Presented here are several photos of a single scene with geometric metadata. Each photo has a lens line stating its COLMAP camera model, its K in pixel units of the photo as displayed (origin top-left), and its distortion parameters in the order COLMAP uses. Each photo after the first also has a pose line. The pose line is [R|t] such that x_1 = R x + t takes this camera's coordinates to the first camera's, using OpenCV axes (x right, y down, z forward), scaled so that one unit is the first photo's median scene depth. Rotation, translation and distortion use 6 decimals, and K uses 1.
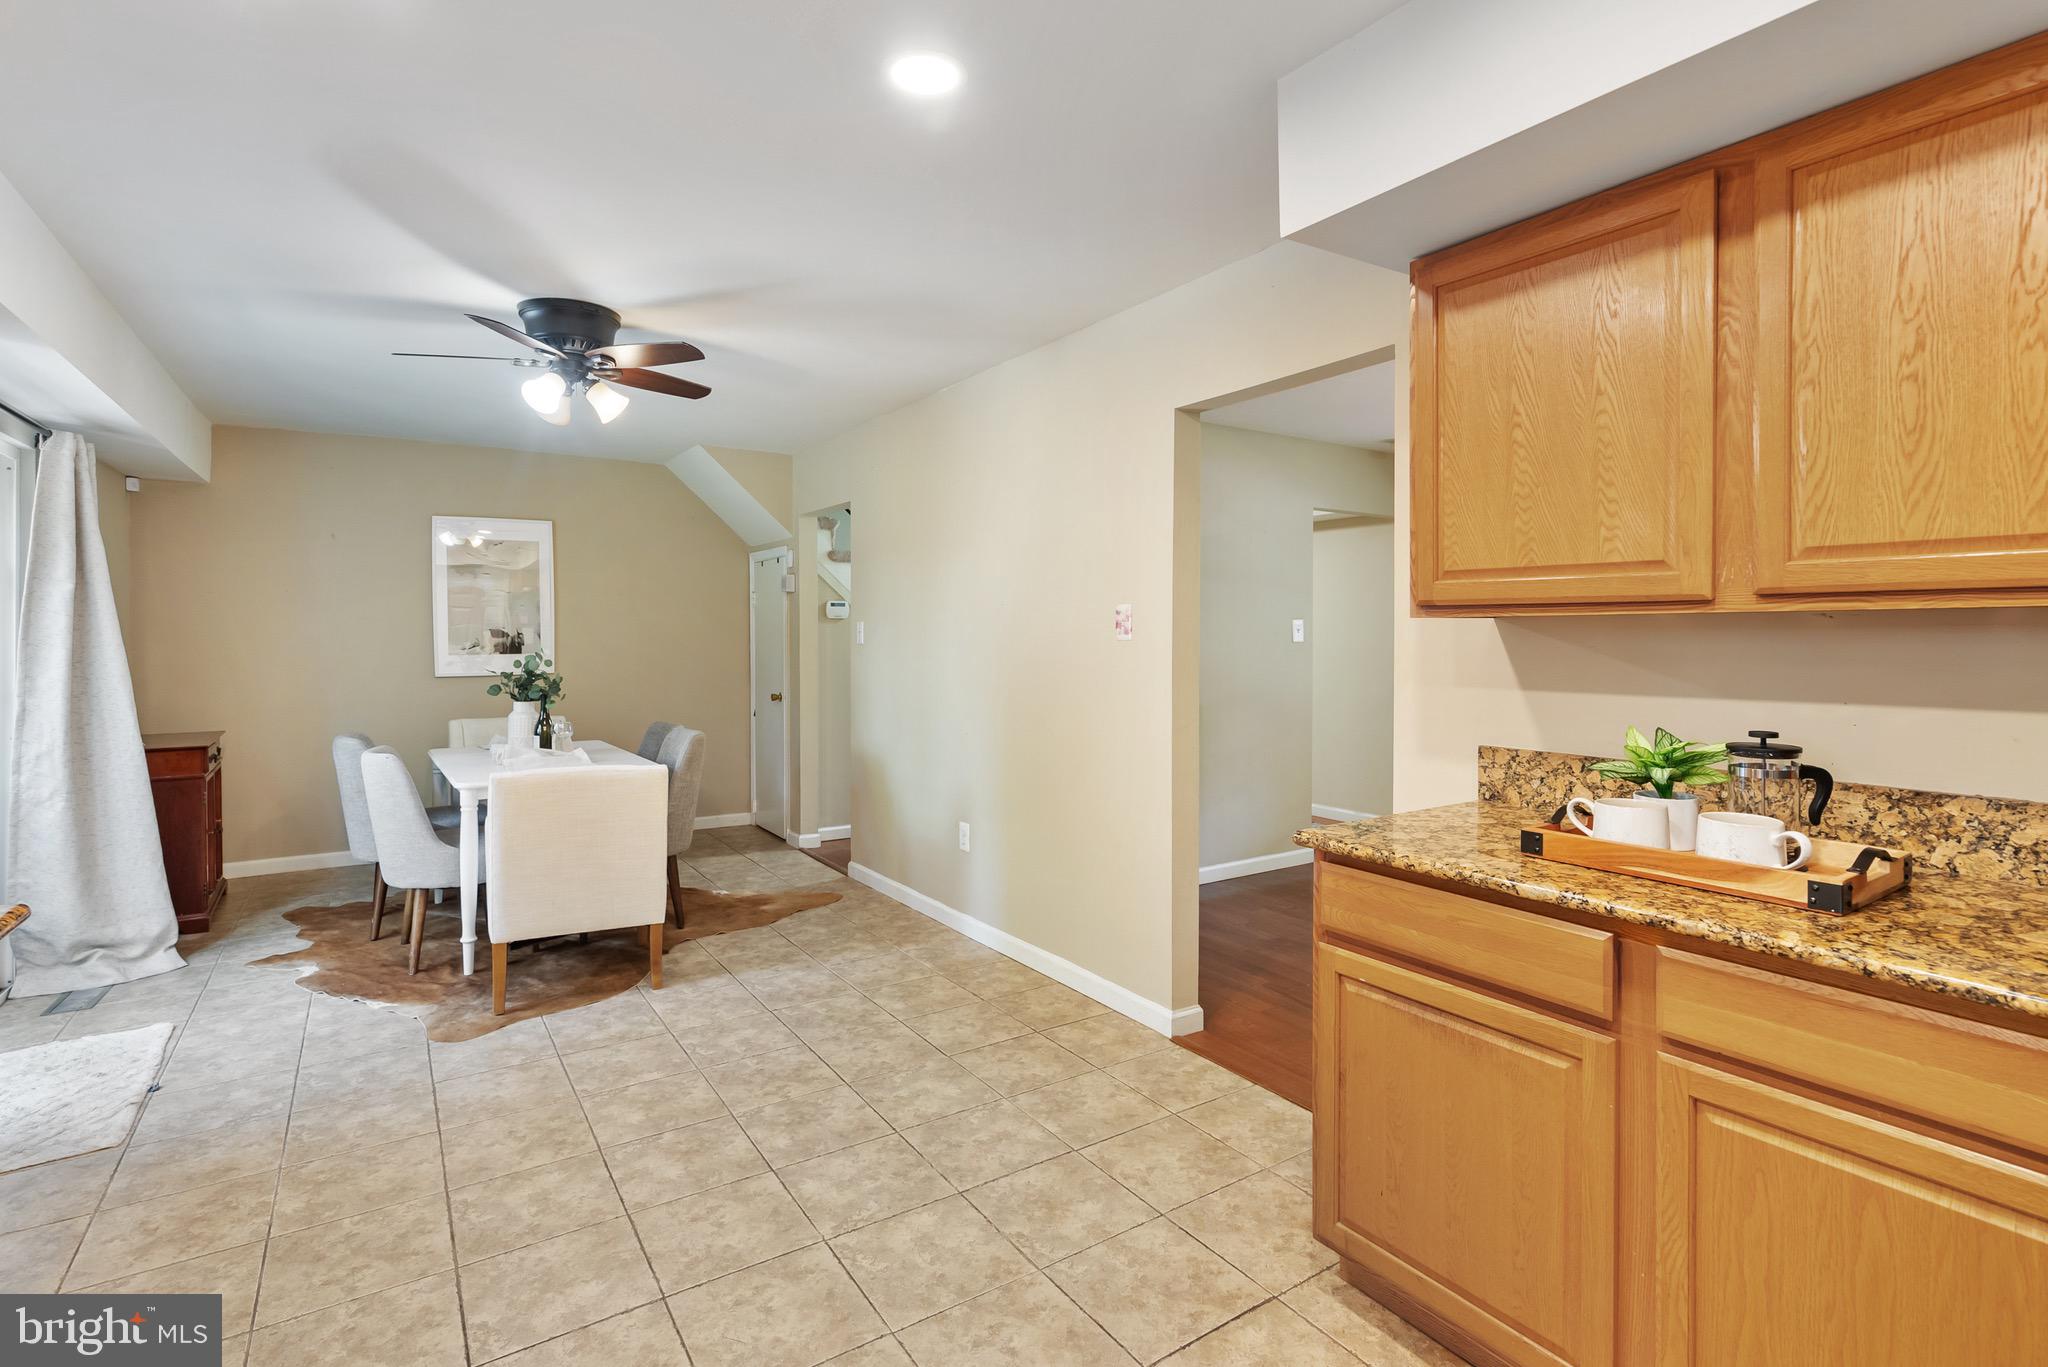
lens RADIAL K [[979.6, 0, 1029.6], [0, 979.6, 641.4], [0, 0, 1]] dist [-0.001145, -0.000001]
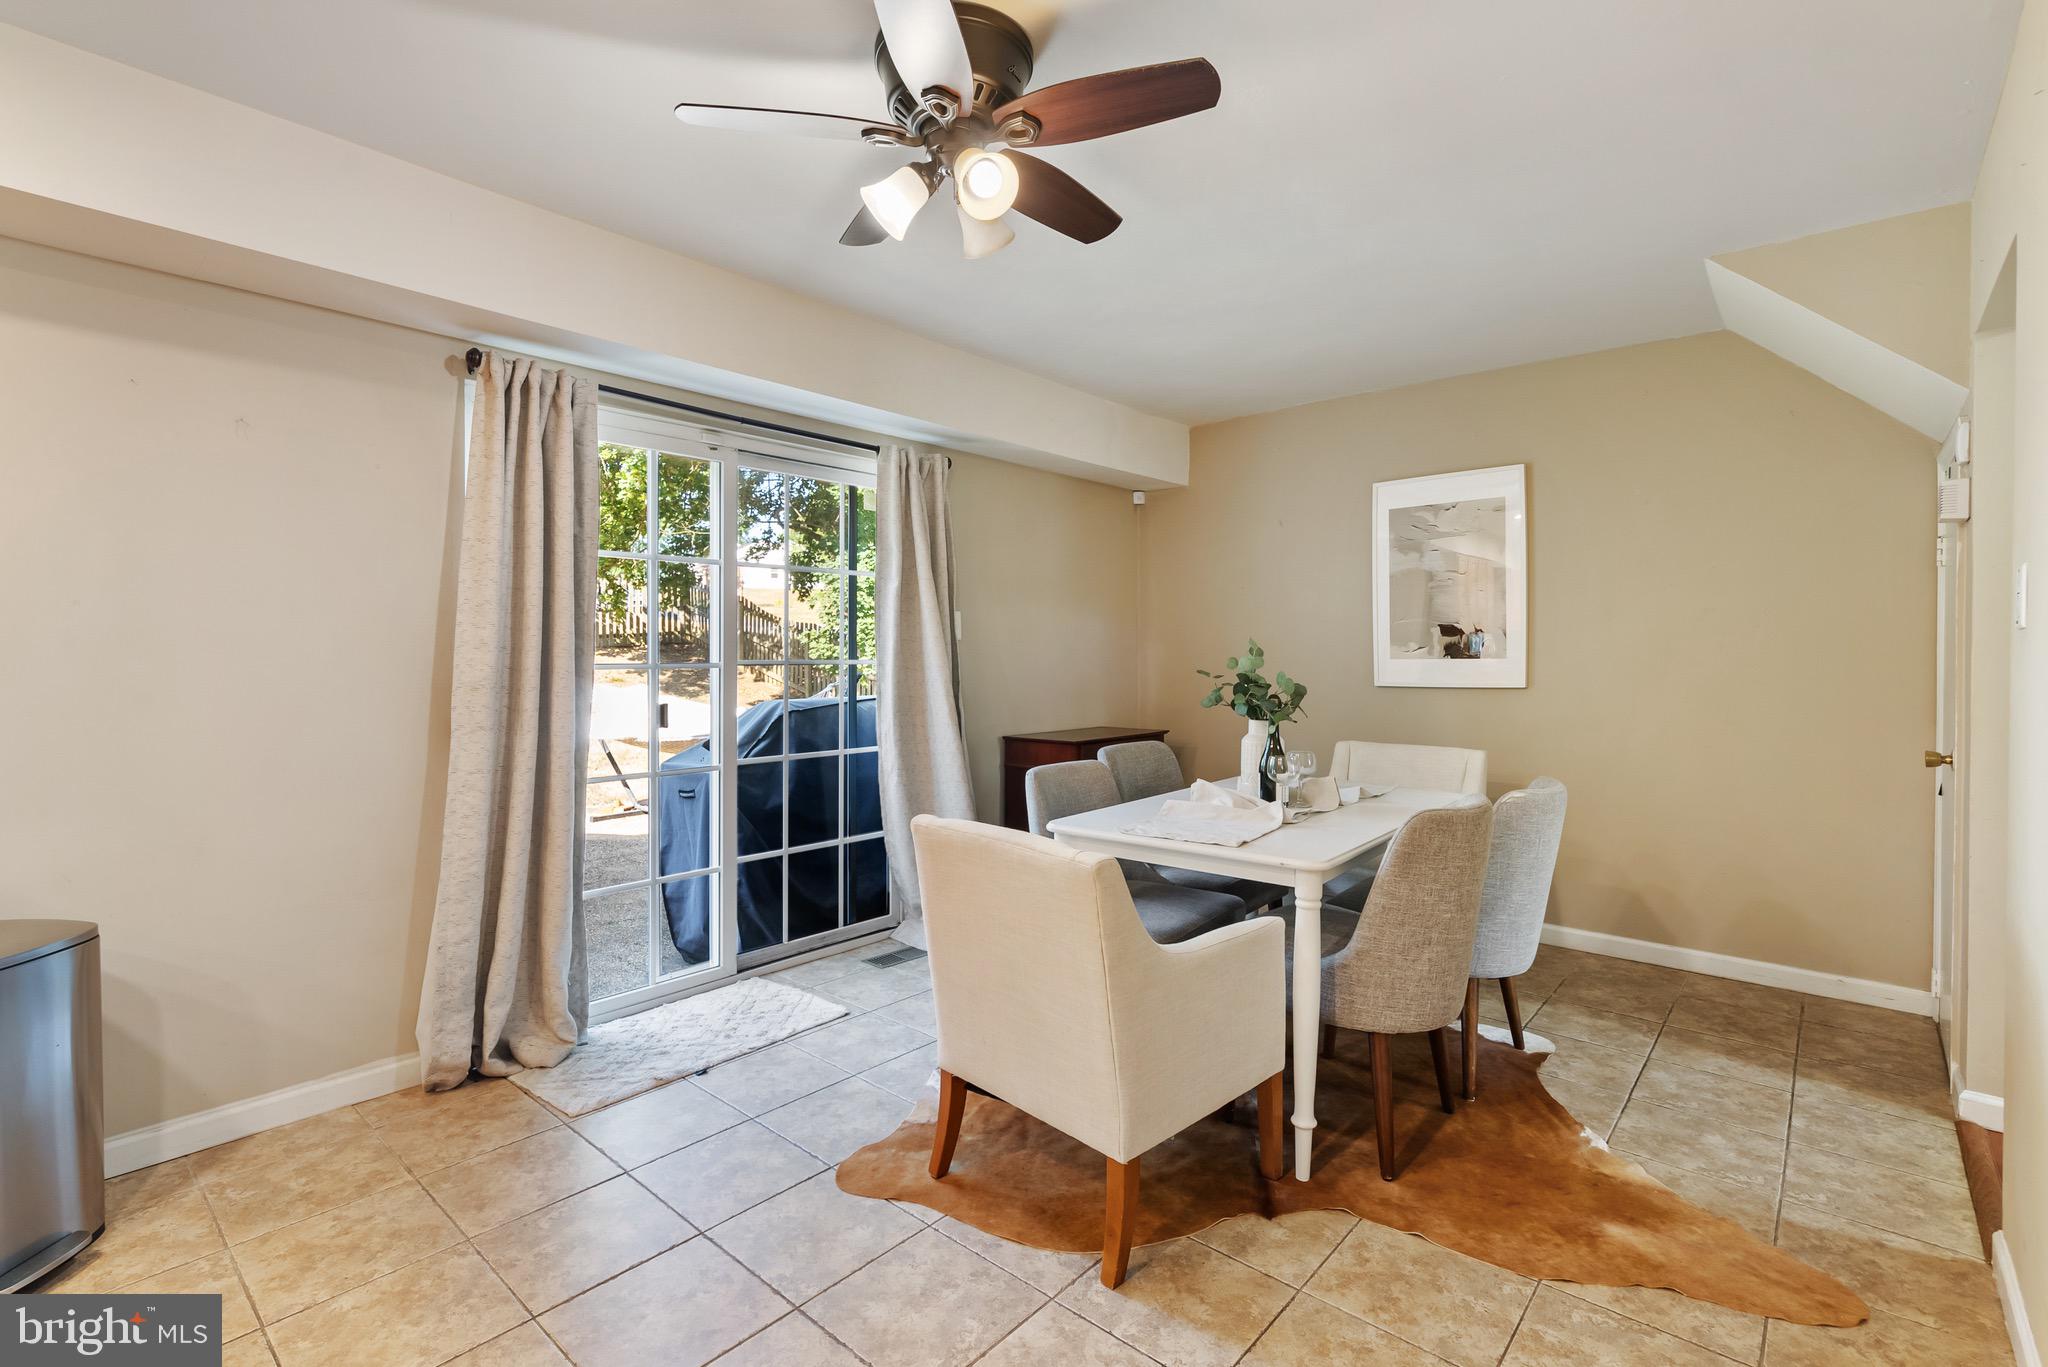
lens RADIAL K [[936.3, 0, 1026.4], [0, 936.3, 652.8], [0, 0, 1]] dist [-0.000299, 0.000144]
pose [[0.262182, 0.001299, -0.965018, 0.085531], [-0.010735, 0.999941, -0.001571, 0.022241], [0.964959, 0.010771, 0.262180, 0.828855]]
